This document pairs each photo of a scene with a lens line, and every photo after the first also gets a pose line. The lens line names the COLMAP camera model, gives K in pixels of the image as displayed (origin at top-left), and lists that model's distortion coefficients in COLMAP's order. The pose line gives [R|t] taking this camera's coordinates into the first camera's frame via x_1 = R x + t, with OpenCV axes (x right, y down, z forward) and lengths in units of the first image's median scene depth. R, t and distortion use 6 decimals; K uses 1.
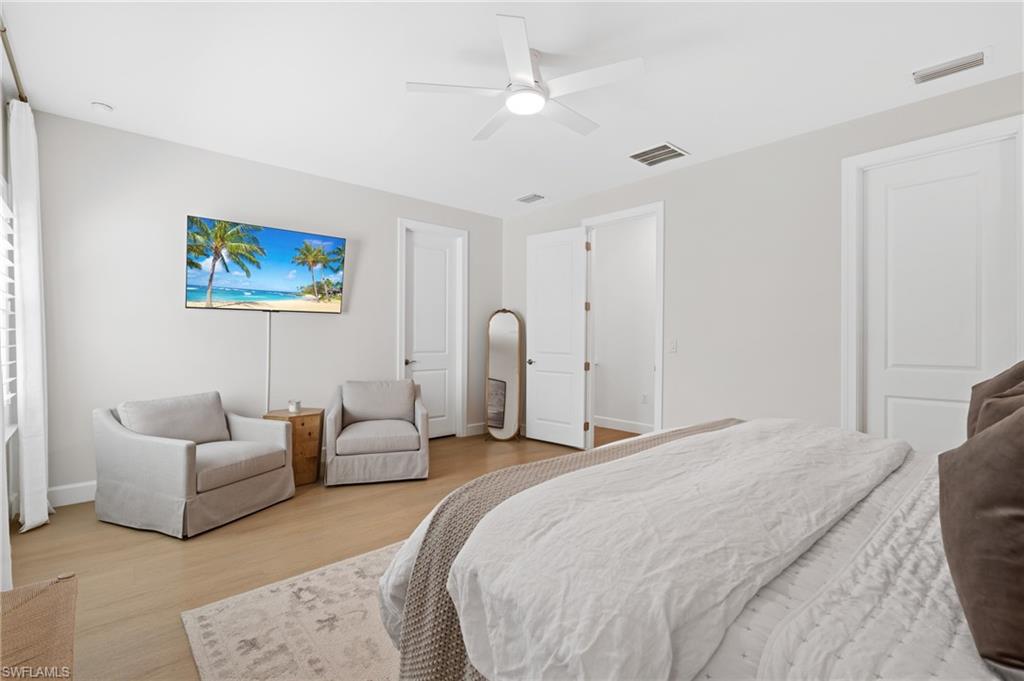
lens RADIAL K [[459.1, 0, 508.3], [0, 459.1, 333.4], [0, 0, 1]] dist [-0.004019, 0.001073]
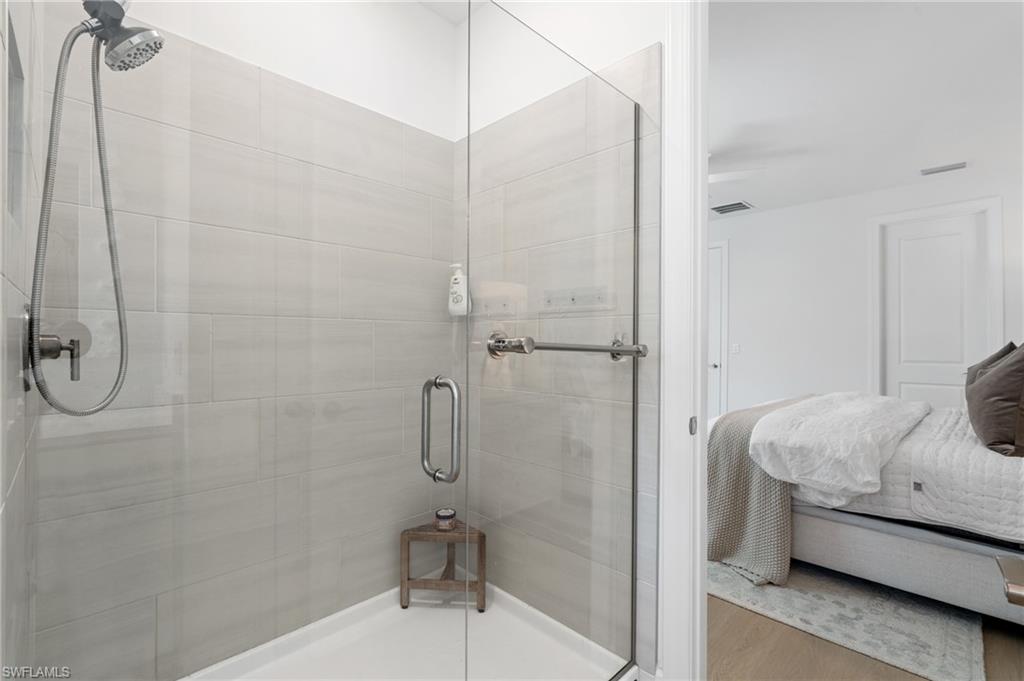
lens RADIAL K [[459.1, 0, 510.4], [0, 459.1, 337.1], [0, 0, 1]] dist [-0.004019, 0.001073]
pose [[0.999030, 0.001005, 0.044016, -1.679869], [-0.000825, 0.999991, -0.004099, -0.001487], [-0.044020, 0.004059, 0.999022, -1.412377]]
